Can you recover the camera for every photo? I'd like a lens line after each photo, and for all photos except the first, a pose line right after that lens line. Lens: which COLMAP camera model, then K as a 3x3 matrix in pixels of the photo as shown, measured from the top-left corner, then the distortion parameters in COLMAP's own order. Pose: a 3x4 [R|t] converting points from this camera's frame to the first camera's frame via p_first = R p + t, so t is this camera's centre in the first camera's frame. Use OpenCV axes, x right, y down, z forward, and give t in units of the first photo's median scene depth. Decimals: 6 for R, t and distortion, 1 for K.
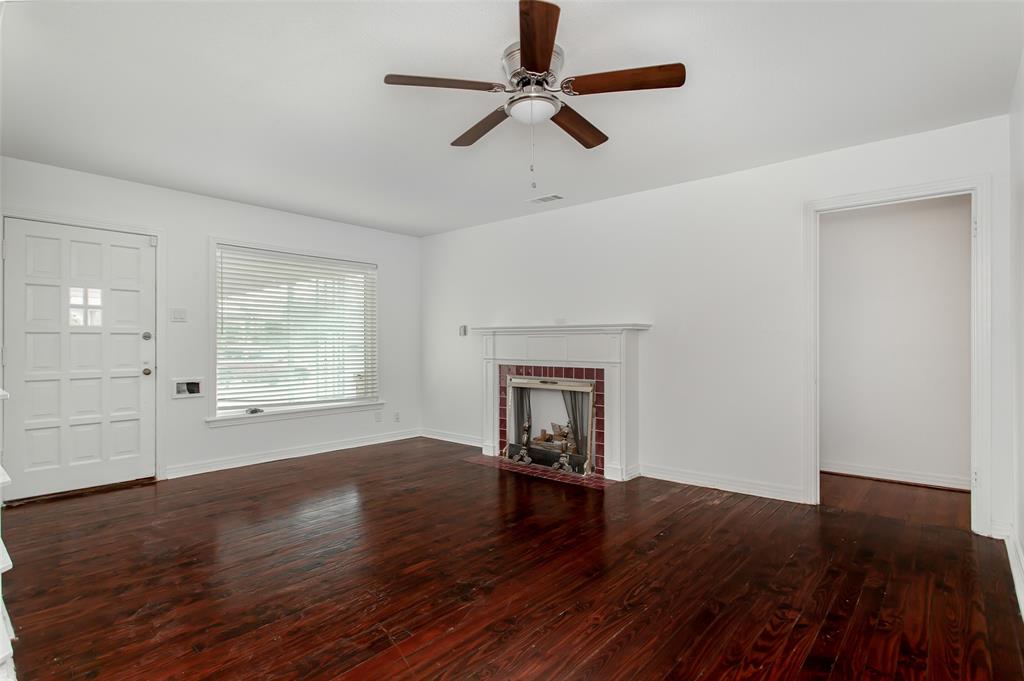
lens RADIAL K [[513.7, 0, 502.4], [0, 513.7, 333.3], [0, 0, 1]] dist [-0.017601, 0.008233]
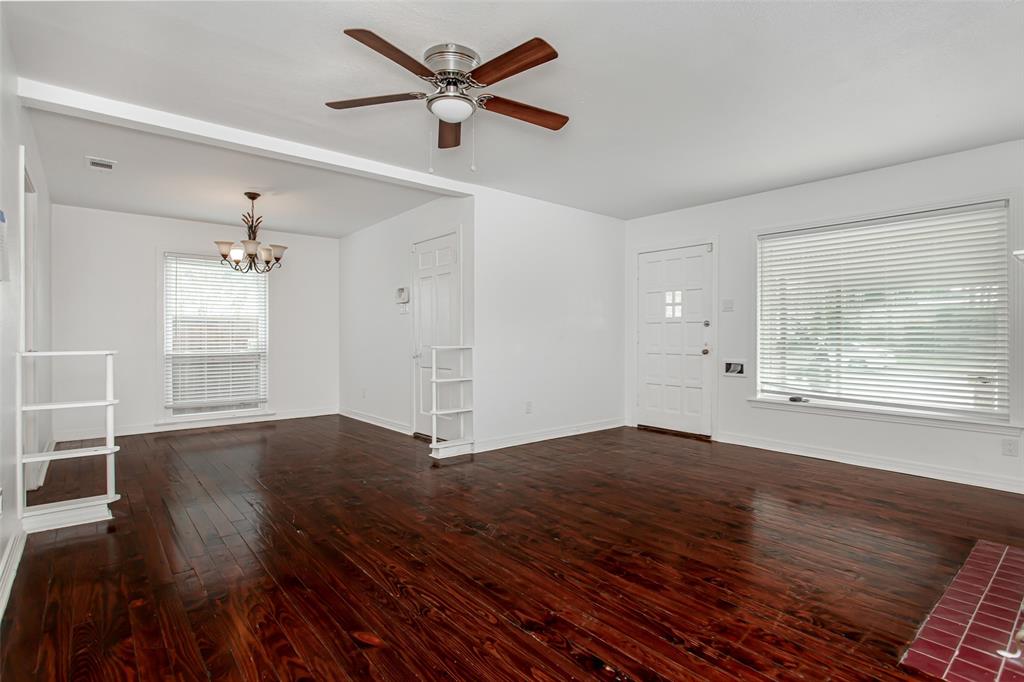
lens RADIAL K [[513.7, 0, 517.8], [0, 513.7, 335.9], [0, 0, 1]] dist [-0.017601, 0.008233]
pose [[-0.143469, 0.002120, -0.989653, 0.588792], [0.014262, 0.999898, 0.000075, 0.027217], [0.989552, -0.014103, -0.143485, 0.677796]]
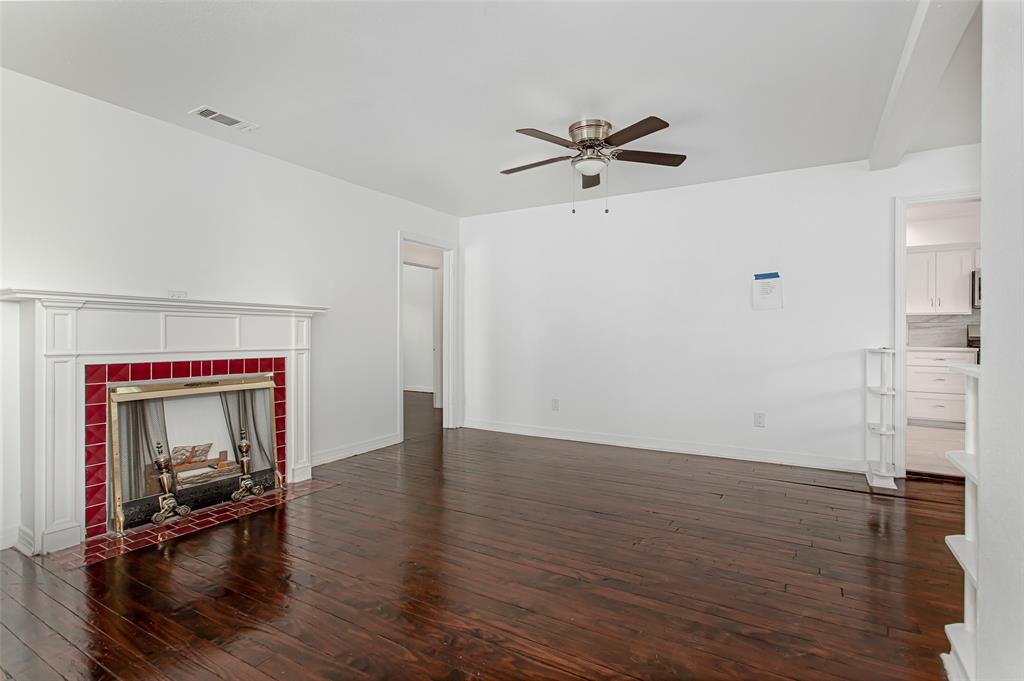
lens RADIAL K [[518.5, 0, 506.5], [0, 518.5, 336.4], [0, 0, 1]] dist [-0.009673, 0.000566]
pose [[-0.194459, -0.000410, 0.980911, -0.676467], [-0.017024, 0.999851, -0.002957, 0.030060], [-0.980763, -0.017274, -0.194437, 0.774452]]
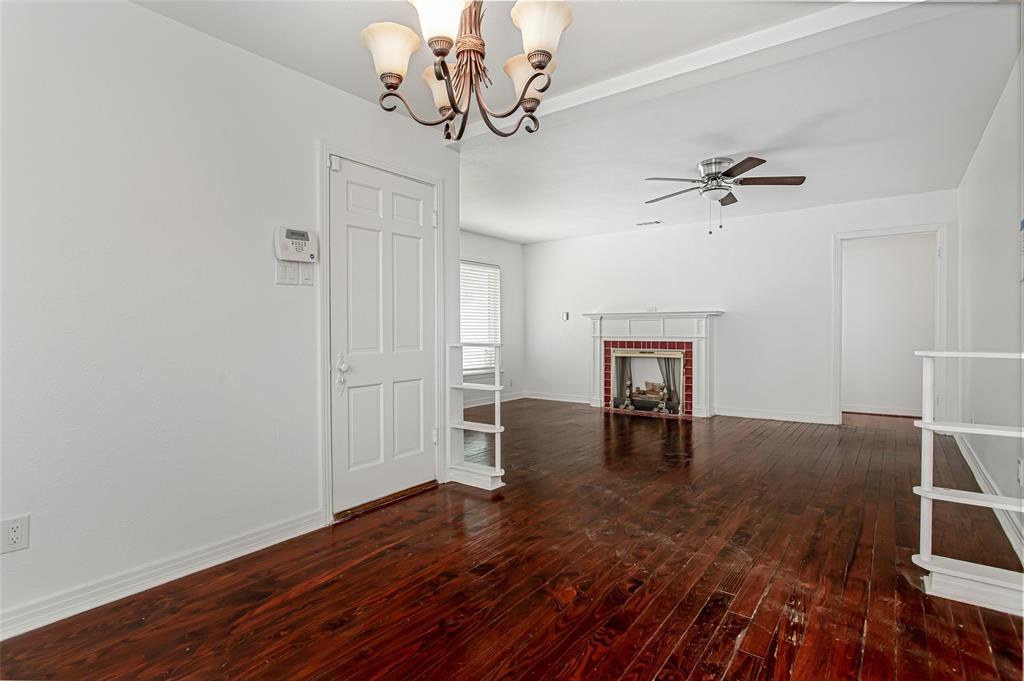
lens RADIAL K [[513.7, 0, 502.1], [0, 513.7, 331.8], [0, 0, 1]] dist [-0.017601, 0.008233]
pose [[0.997480, -0.002114, 0.070913, -0.424369], [0.000789, 0.999824, 0.018718, 0.012567], [-0.070940, -0.018615, 0.997307, -0.393580]]
